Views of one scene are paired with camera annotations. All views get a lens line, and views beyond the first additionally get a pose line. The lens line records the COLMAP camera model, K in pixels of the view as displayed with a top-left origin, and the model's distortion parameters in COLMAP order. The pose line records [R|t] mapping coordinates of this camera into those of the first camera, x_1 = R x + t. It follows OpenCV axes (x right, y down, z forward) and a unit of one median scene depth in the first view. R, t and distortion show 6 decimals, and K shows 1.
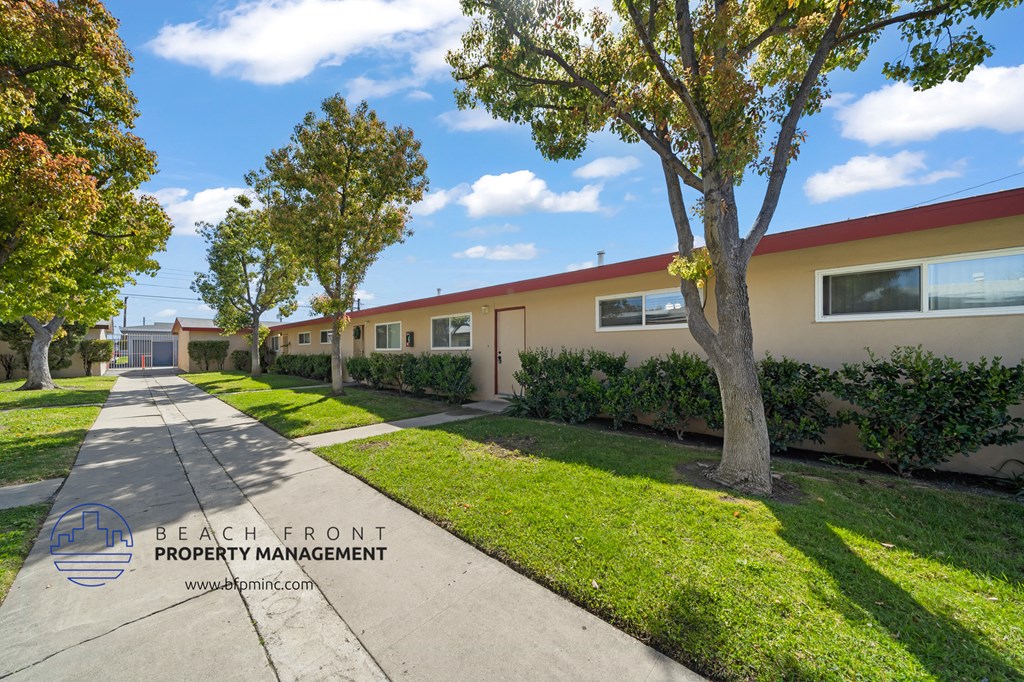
lens RADIAL K [[352.4, 0, 503.3], [0, 352.4, 346.4], [0, 0, 1]] dist [0.000927, 0.000268]
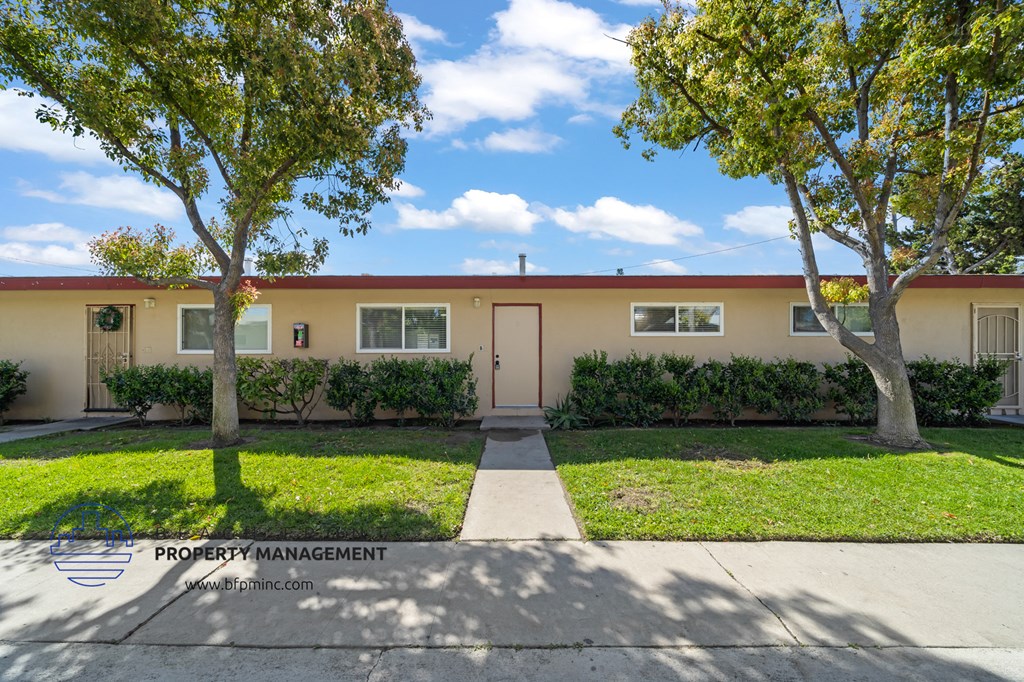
lens RADIAL K [[352.4, 0, 503.3], [0, 352.4, 346.4], [0, 0, 1]] dist [0.000927, 0.000268]
pose [[0.699847, 0.023740, 0.713899, -0.724604], [-0.007358, 0.999634, -0.026028, 0.018743], [-0.714255, 0.012963, 0.699765, 0.532326]]
